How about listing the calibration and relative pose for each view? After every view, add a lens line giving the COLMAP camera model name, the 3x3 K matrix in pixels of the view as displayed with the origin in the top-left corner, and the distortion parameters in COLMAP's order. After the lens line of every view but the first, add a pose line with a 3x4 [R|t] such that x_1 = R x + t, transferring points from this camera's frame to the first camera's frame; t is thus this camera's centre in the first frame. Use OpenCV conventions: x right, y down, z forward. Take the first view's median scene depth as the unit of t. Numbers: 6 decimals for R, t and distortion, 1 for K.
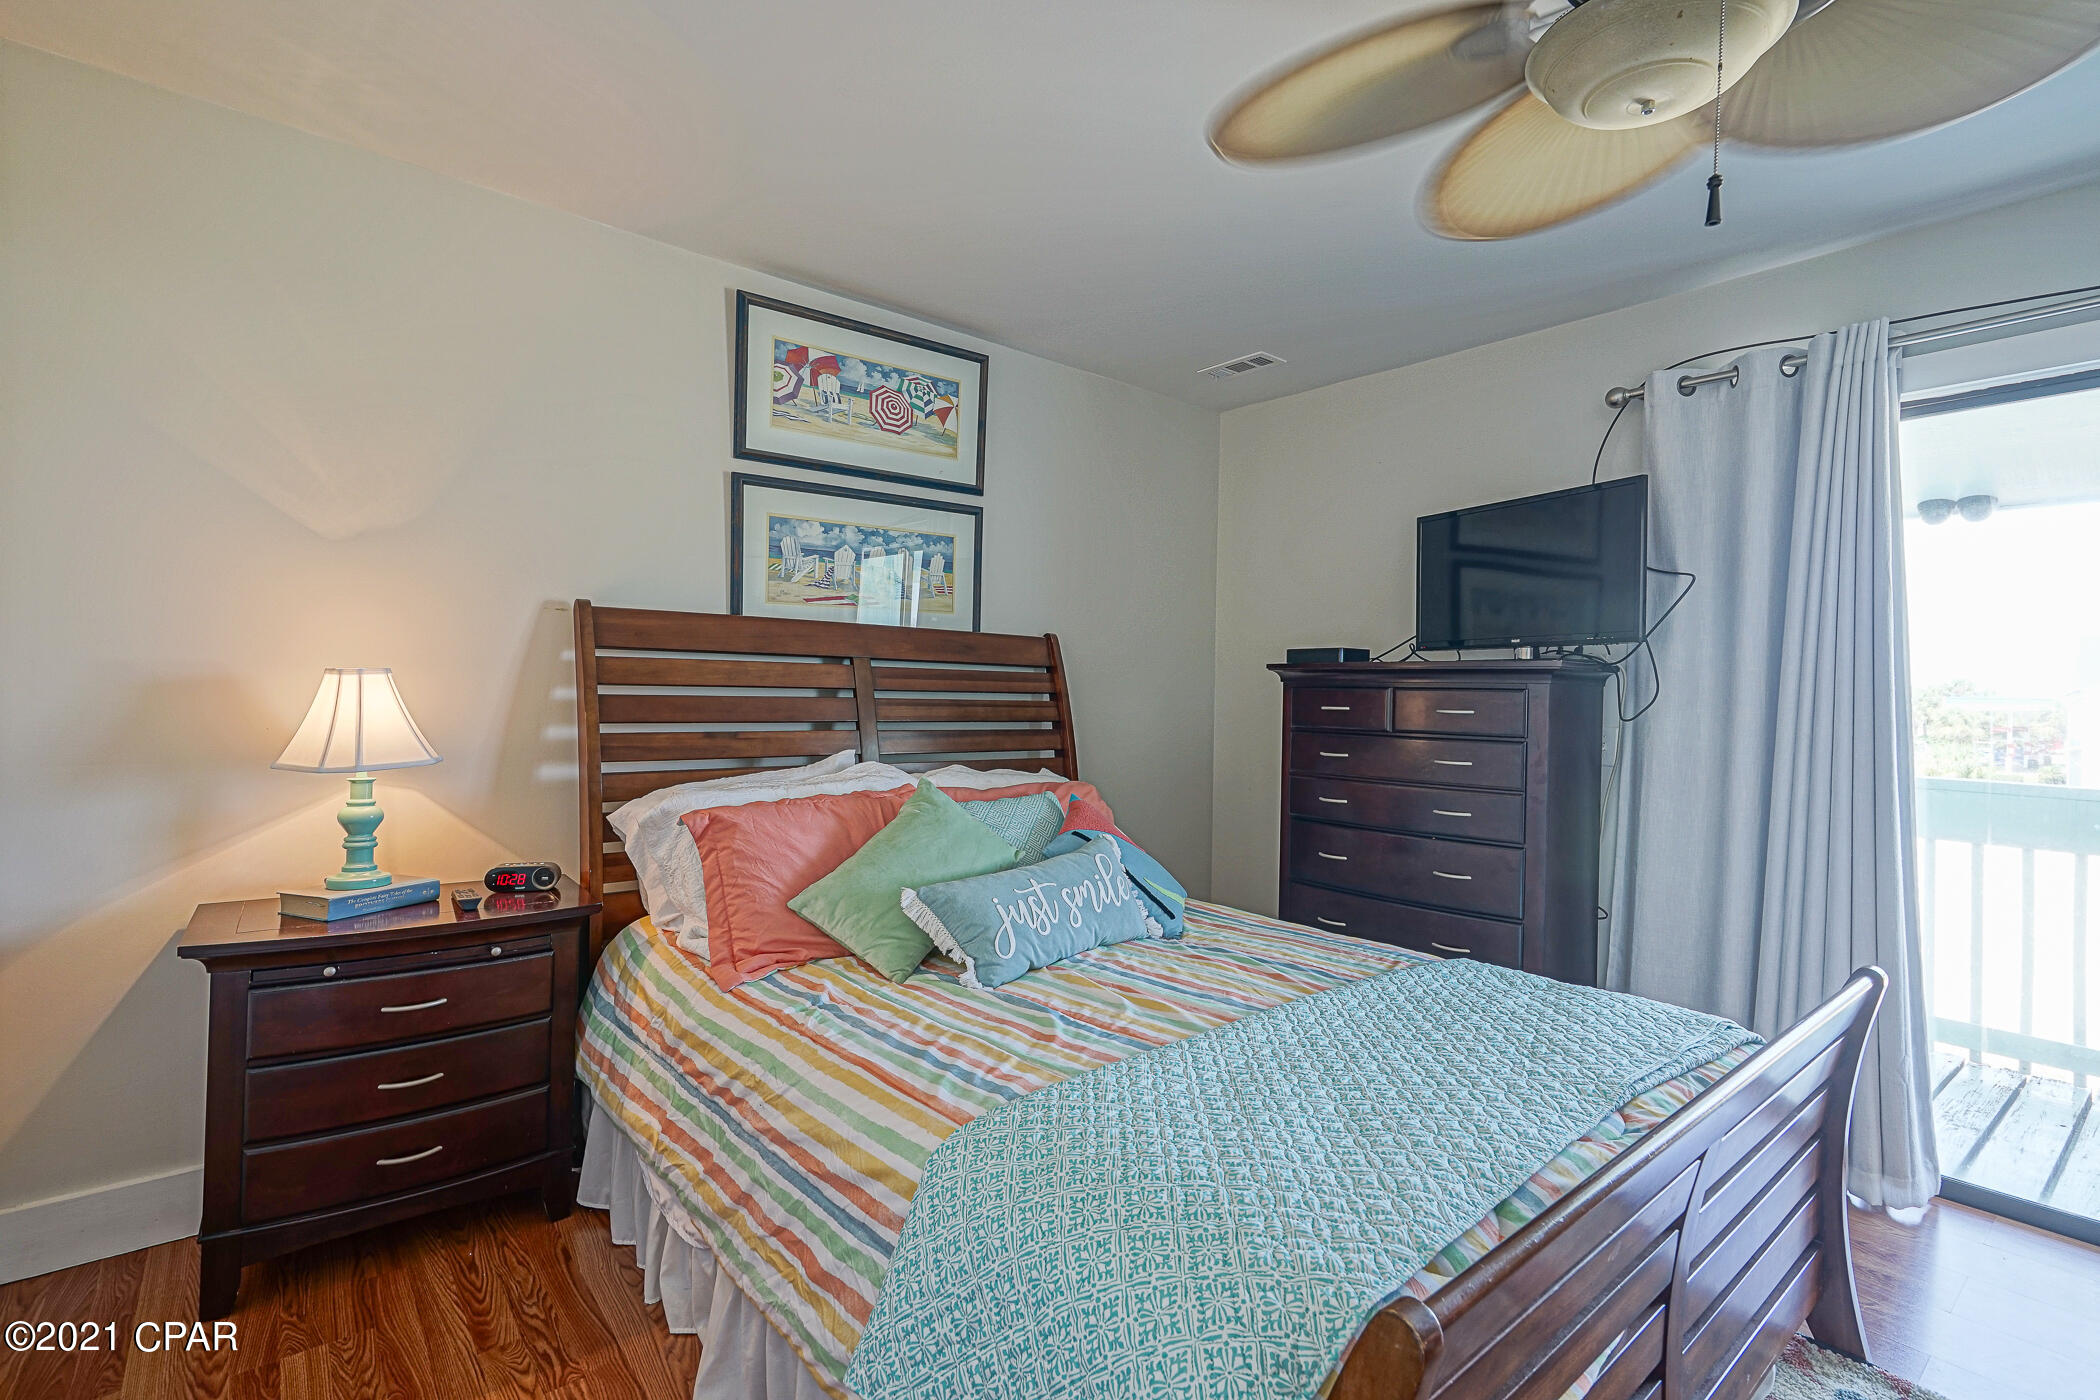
lens RADIAL K [[982.0, 0, 1054.5], [0, 982.0, 712.6], [0, 0, 1]] dist [-0.067753, 0.027686]
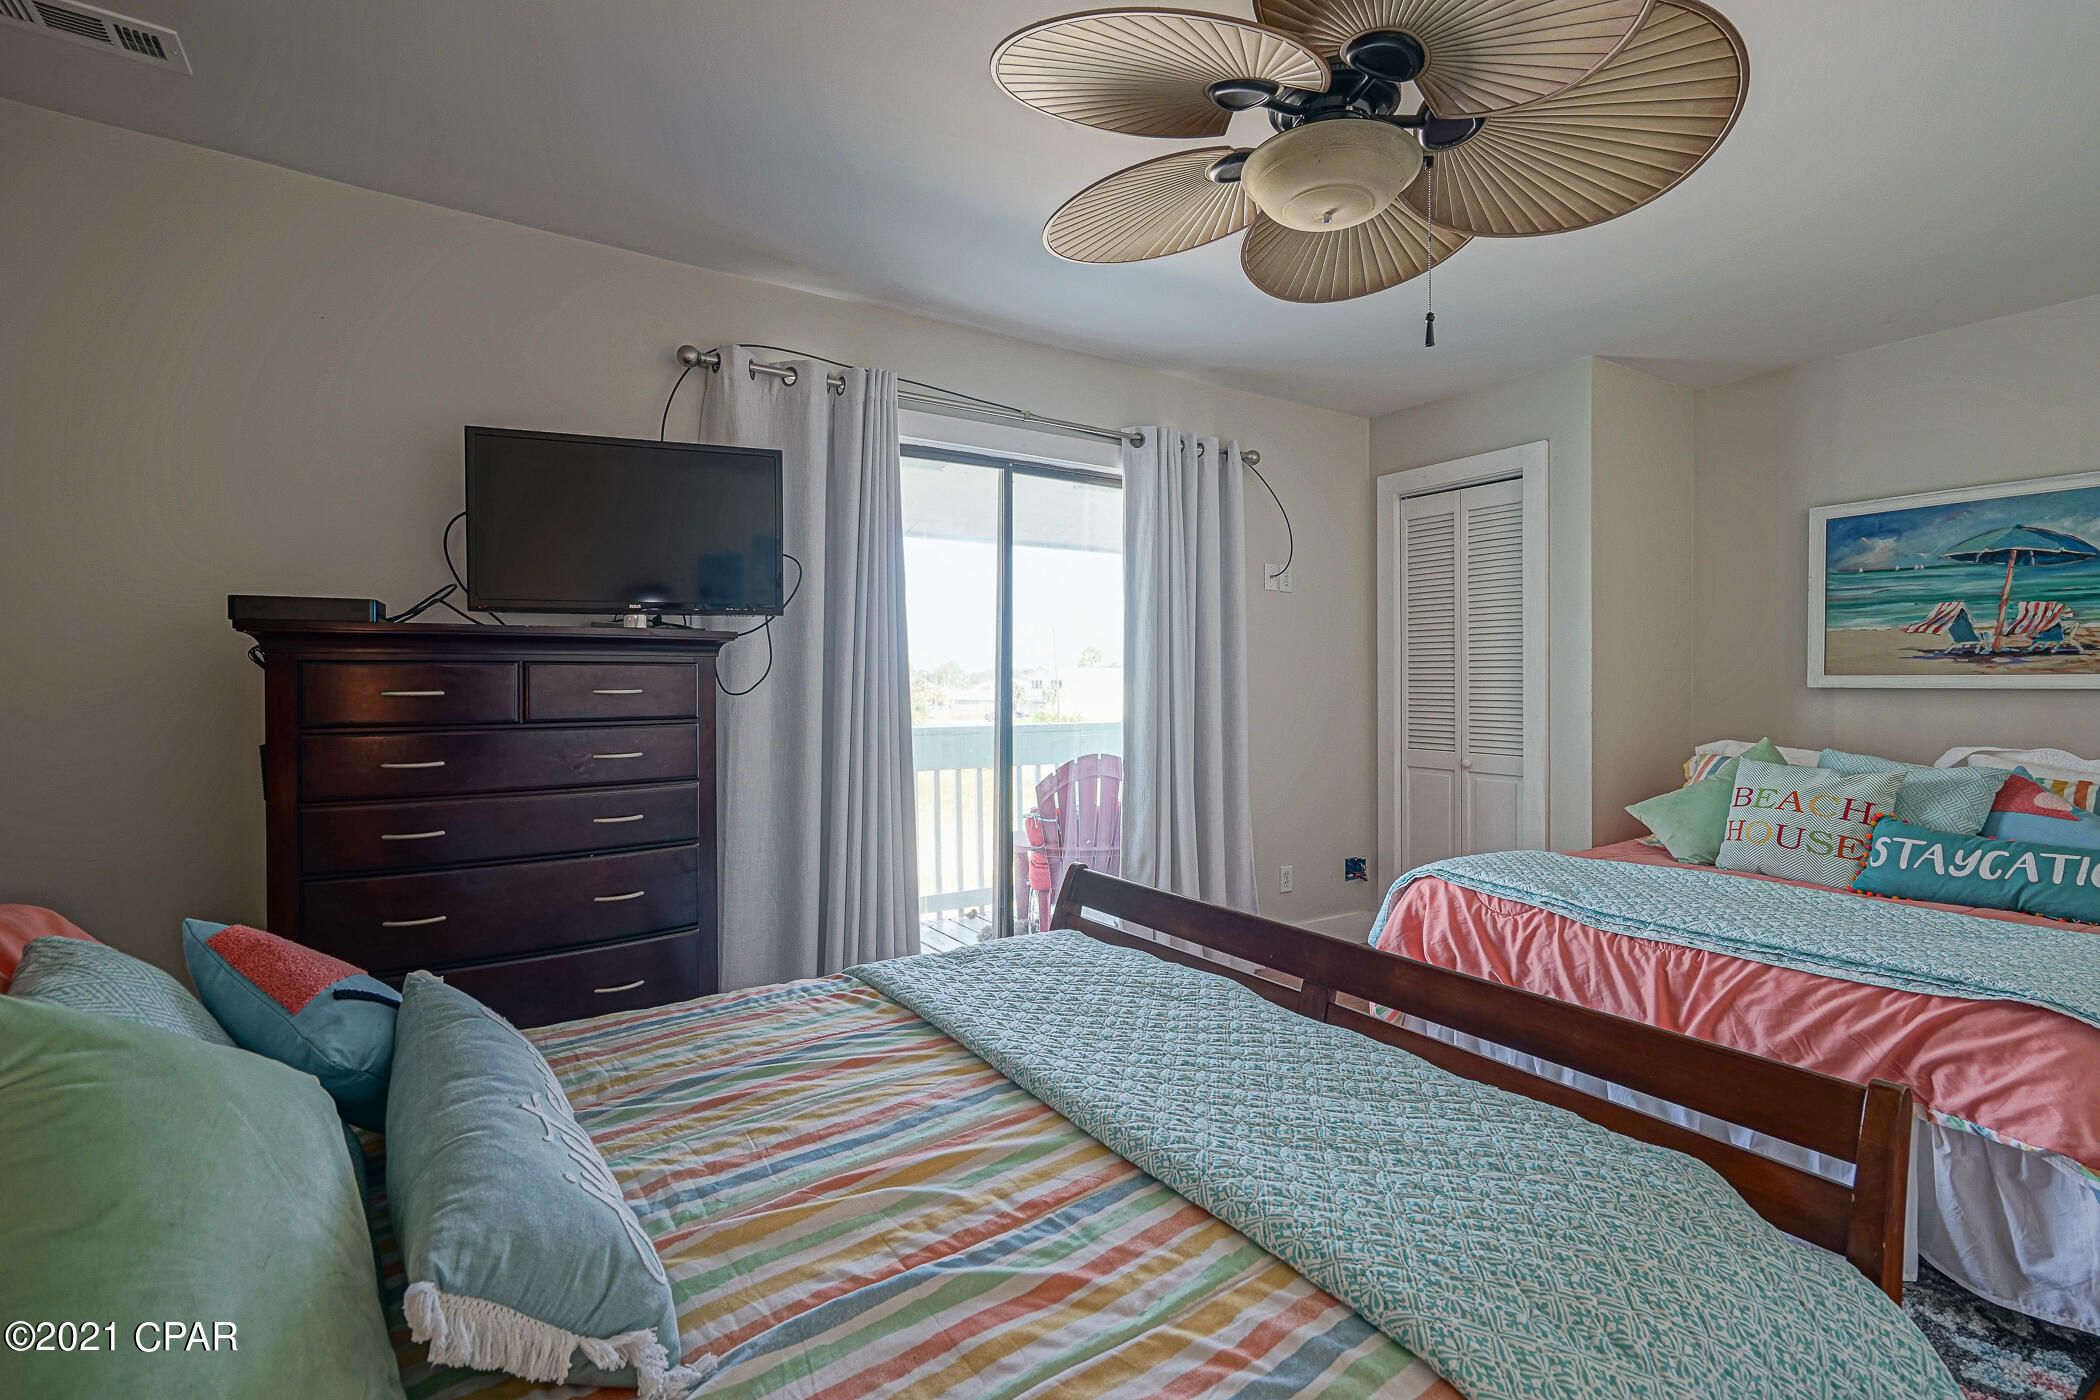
lens RADIAL K [[947.8, 0, 1053.0], [0, 947.8, 683.3], [0, 0, 1]] dist [0.000048, -0.015286]
pose [[0.096839, -0.018546, 0.995127, -0.450807], [0.022269, 0.999616, 0.016463, -0.017080], [-0.995051, 0.020566, 0.097215, 0.789723]]
